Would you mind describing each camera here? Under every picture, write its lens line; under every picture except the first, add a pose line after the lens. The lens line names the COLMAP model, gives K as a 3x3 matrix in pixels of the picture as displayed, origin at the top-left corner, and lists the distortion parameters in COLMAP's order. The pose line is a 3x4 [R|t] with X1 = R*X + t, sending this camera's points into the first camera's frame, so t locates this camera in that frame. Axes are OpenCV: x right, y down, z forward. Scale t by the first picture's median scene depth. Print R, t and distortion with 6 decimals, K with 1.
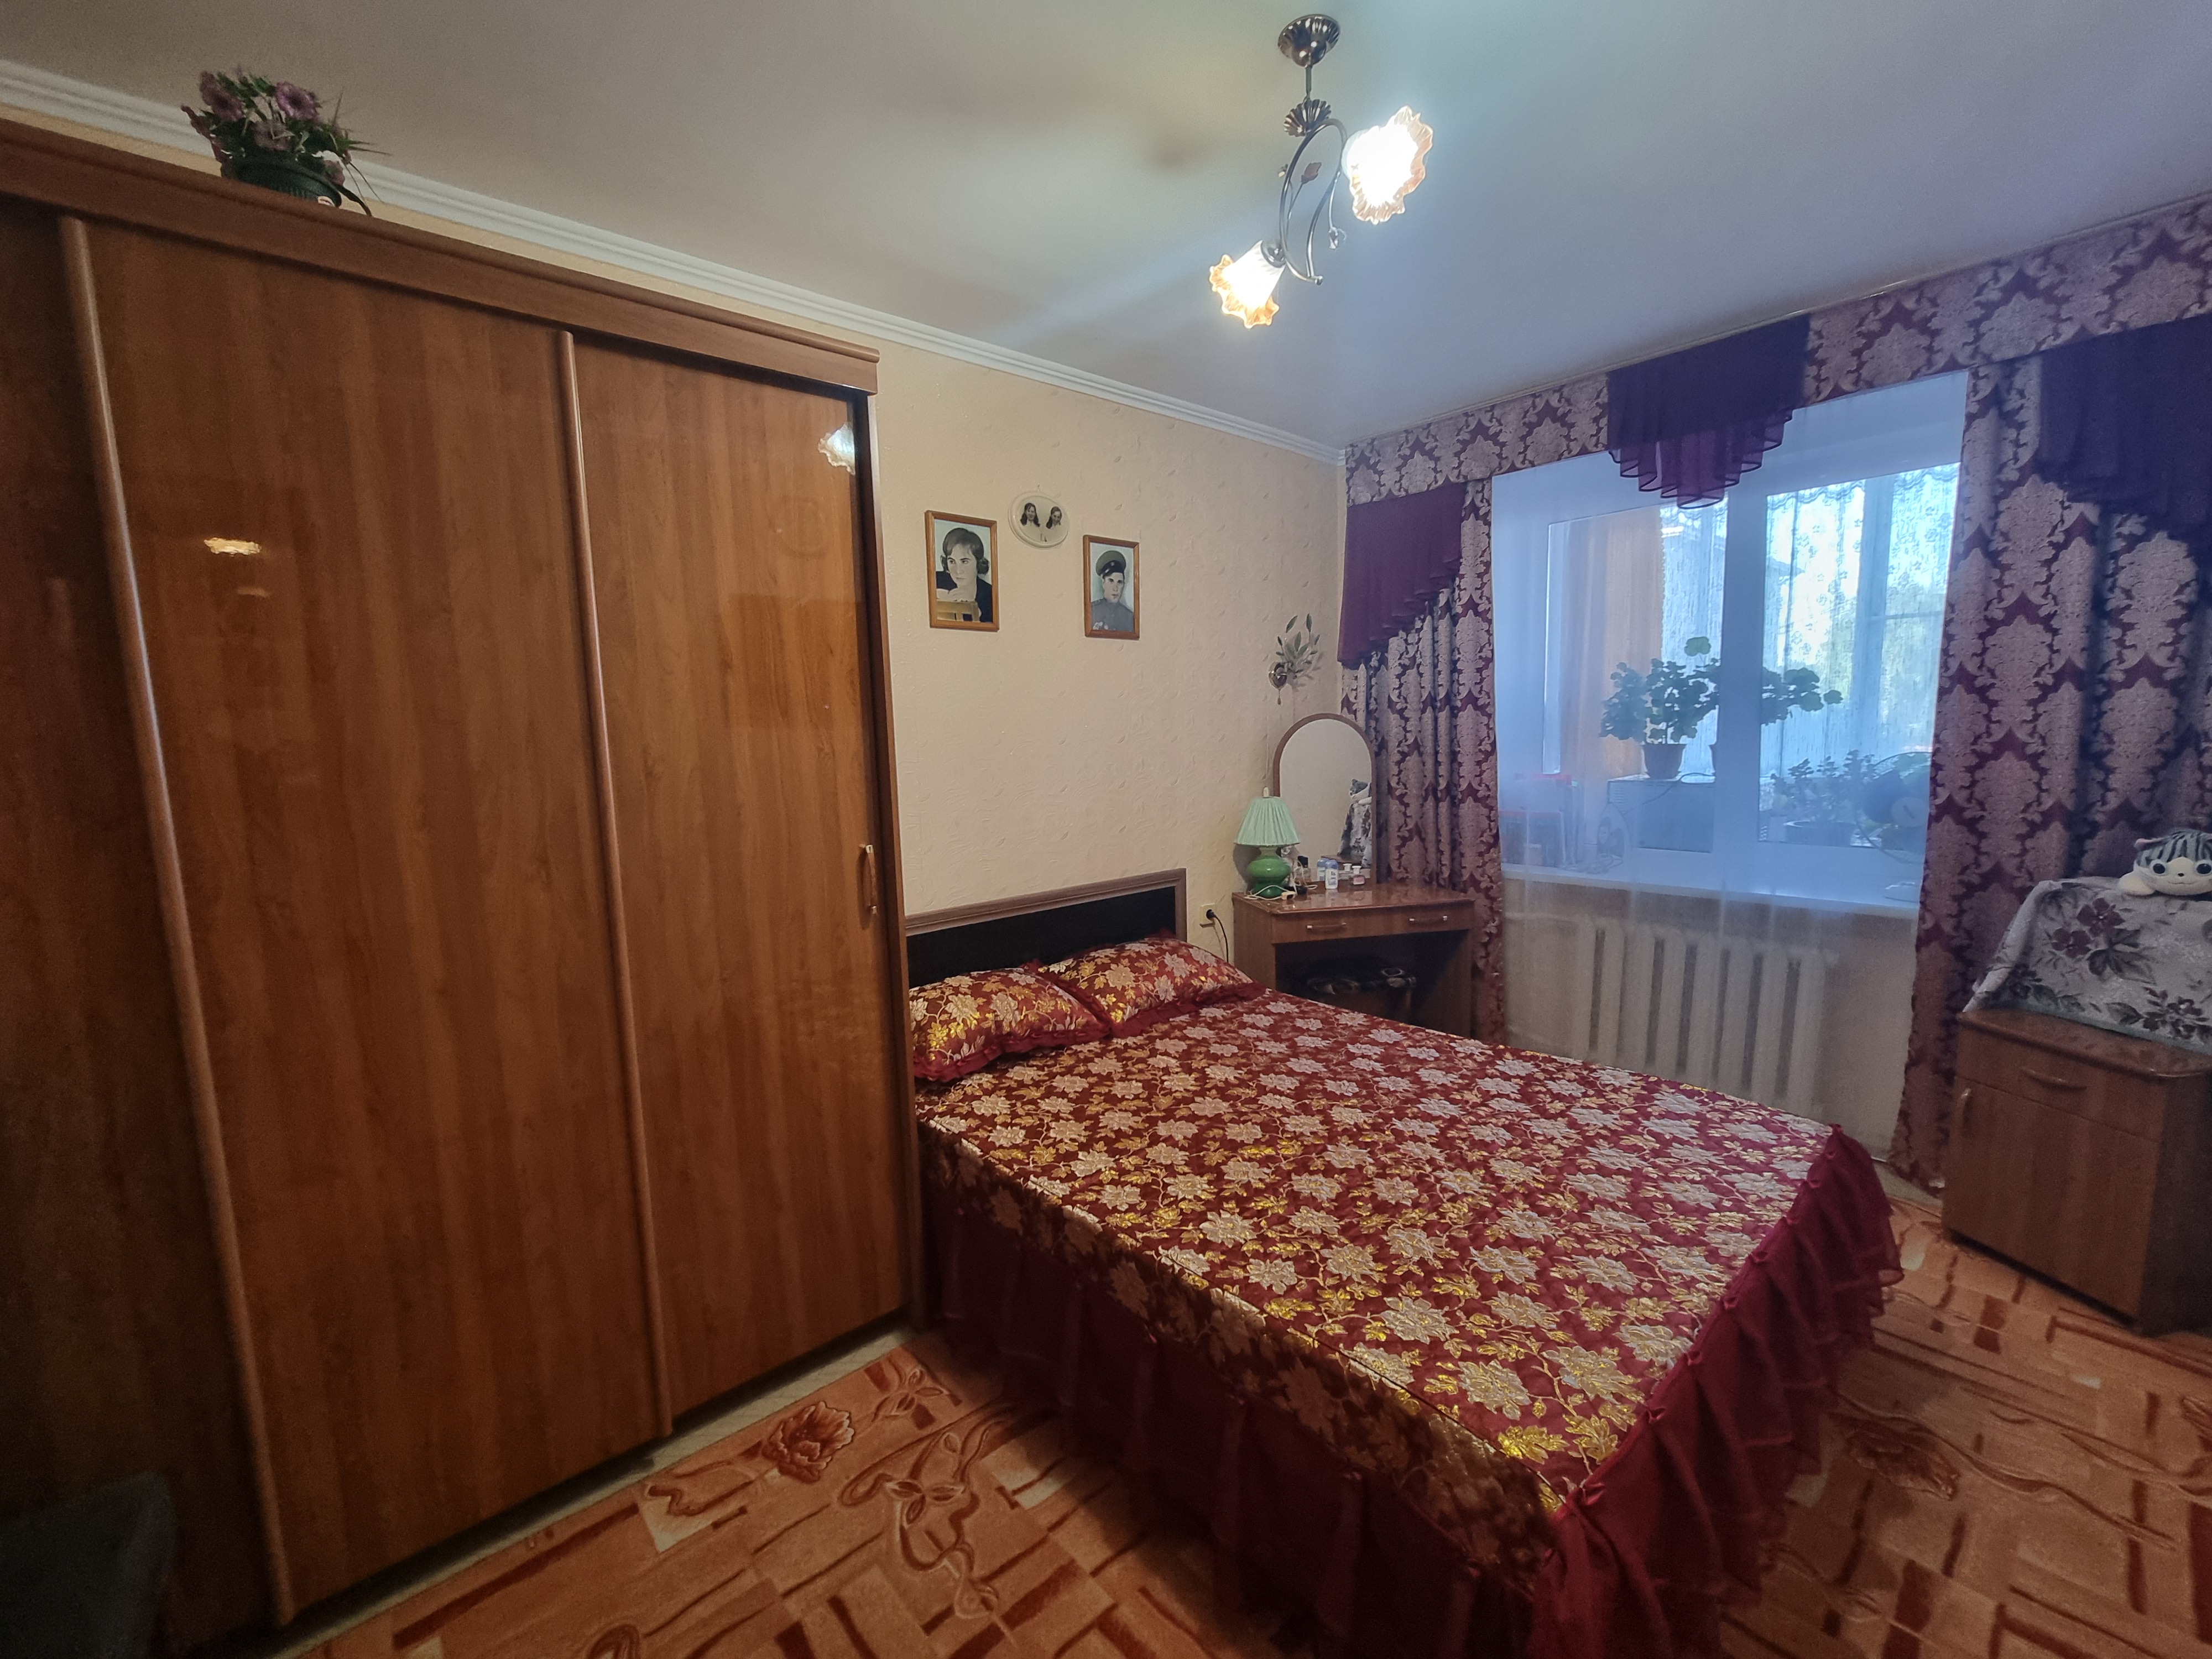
lens RADIAL K [[901.1, 0, 1119.2], [0, 901.1, 843.3], [0, 0, 1]] dist [-0.003440, 0.000382]
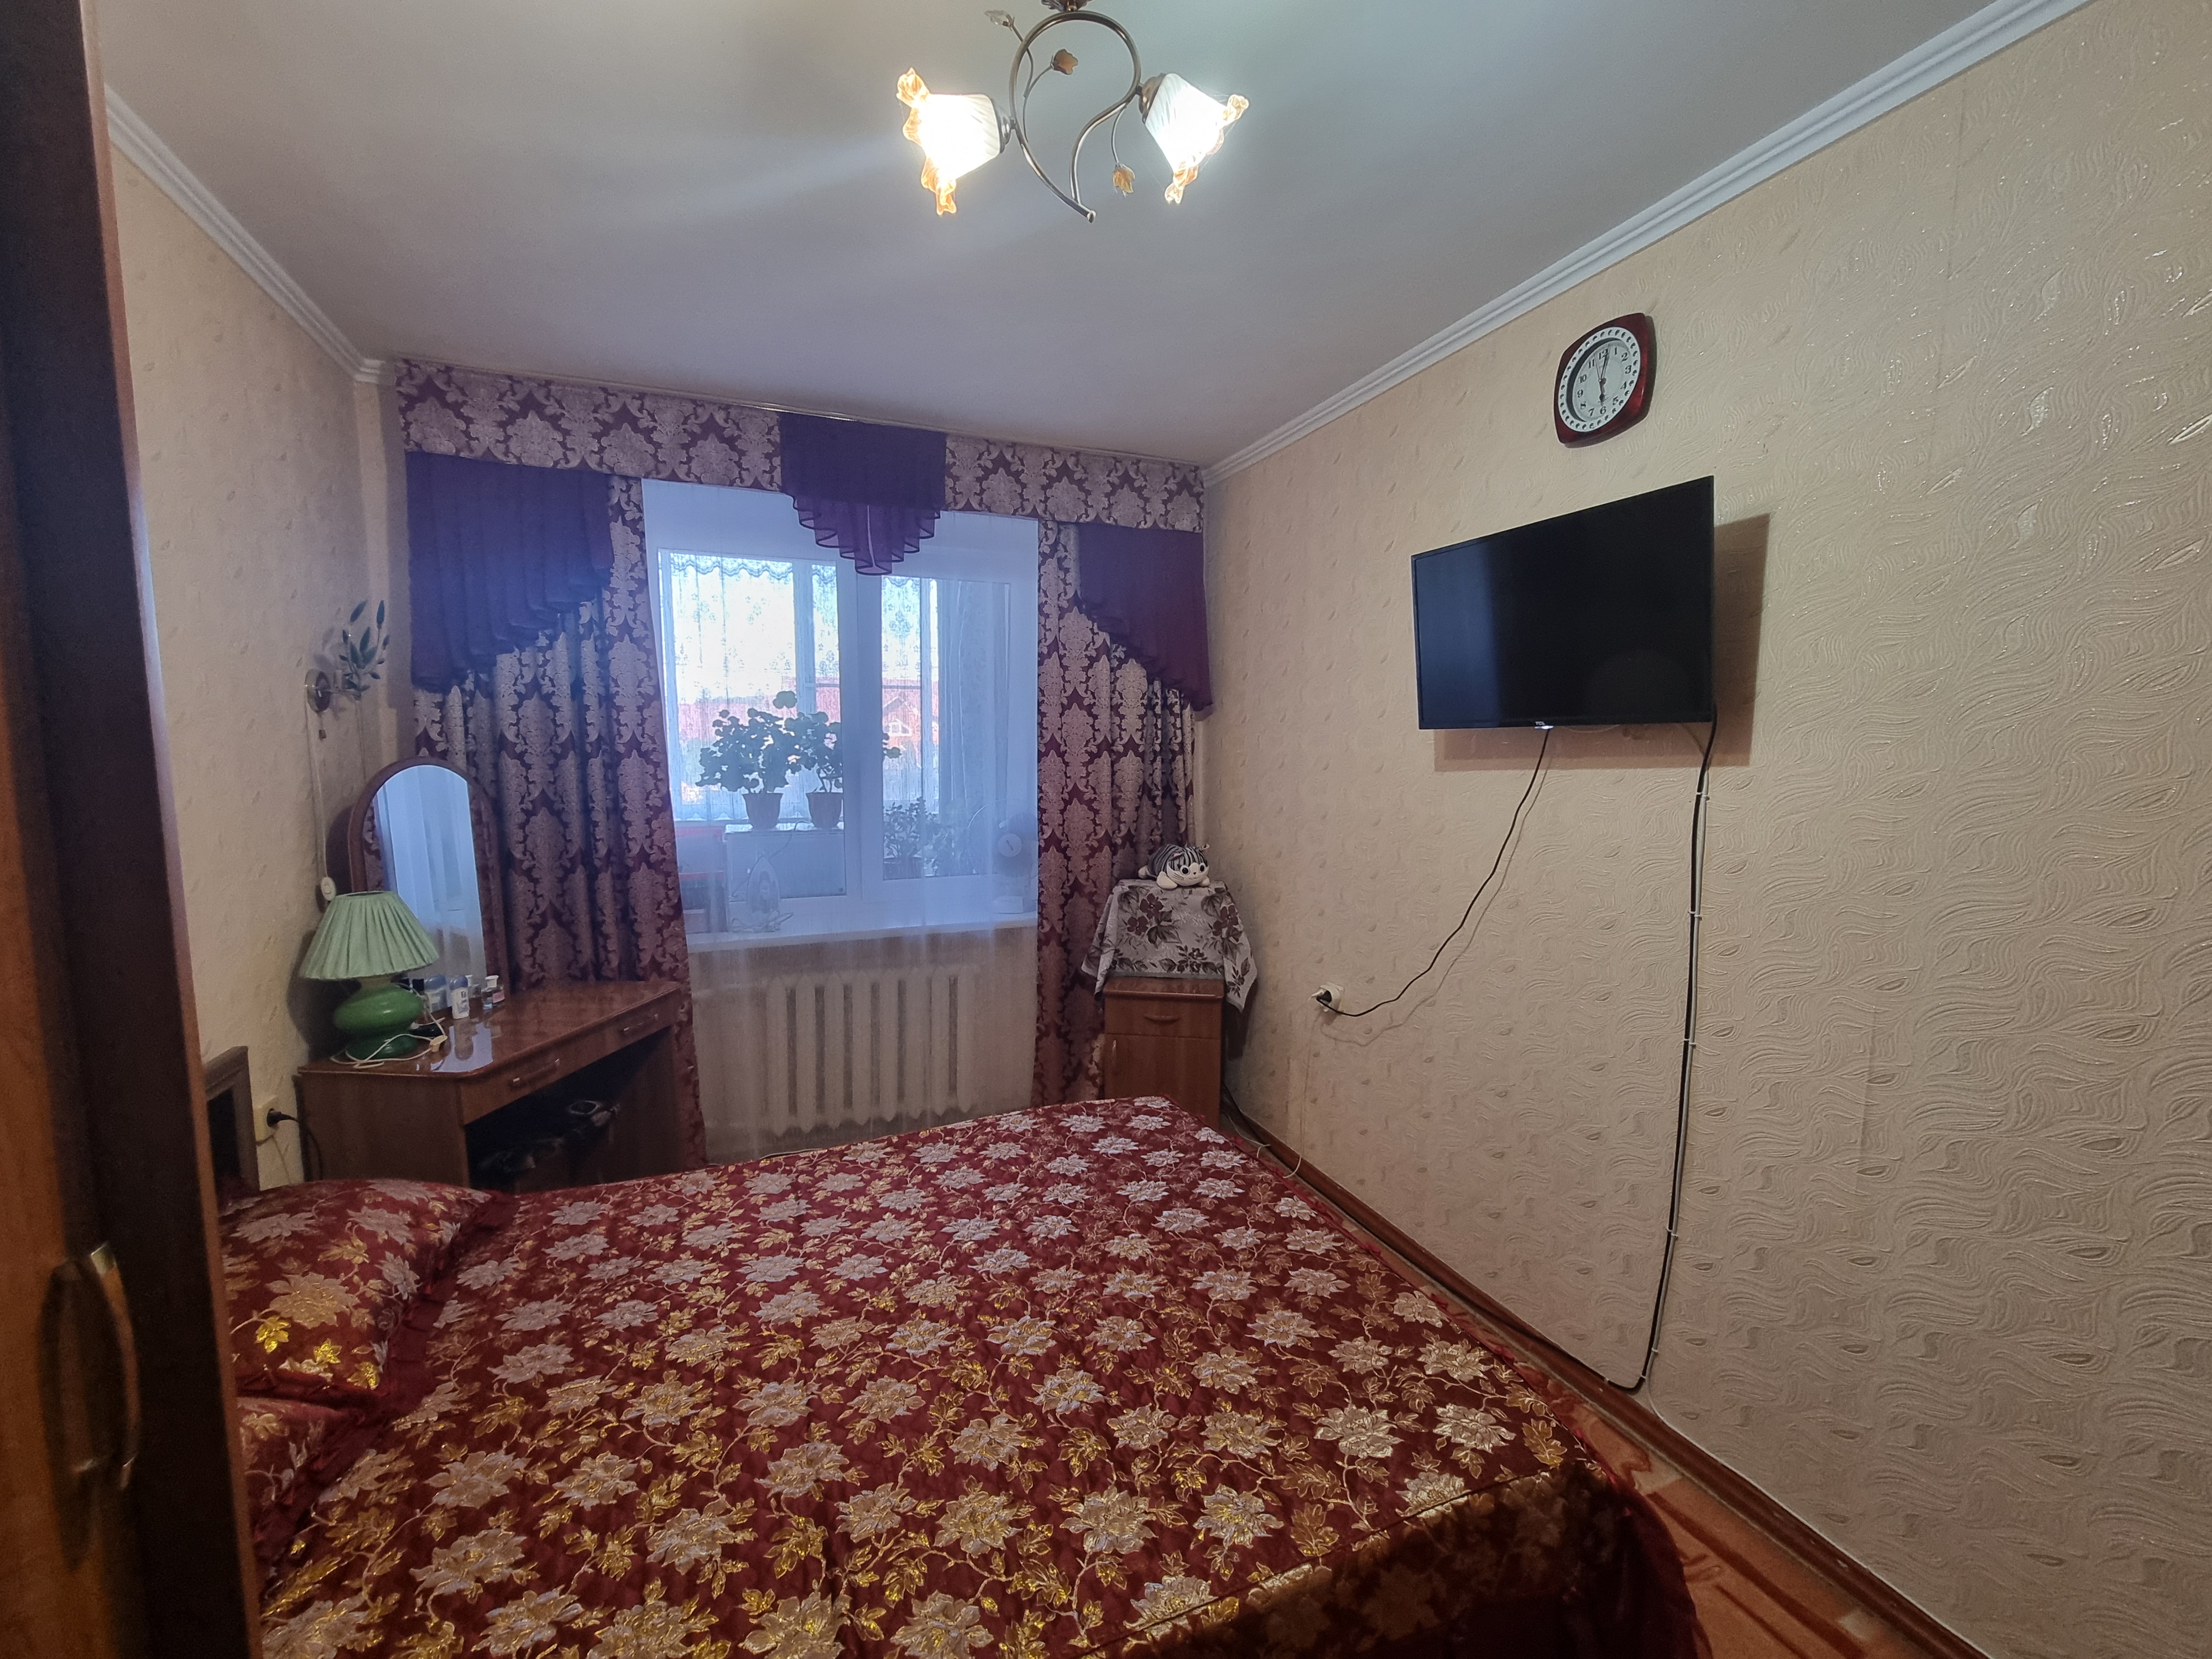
lens RADIAL K [[901.1, 0, 1088.8], [0, 901.1, 840.7], [0, 0, 1]] dist [-0.003440, 0.000382]
pose [[0.349379, -0.065050, 0.934721, -0.304456], [0.108488, 0.993686, 0.028603, -0.068204], [-0.930680, 0.091413, 0.354230, 0.445390]]
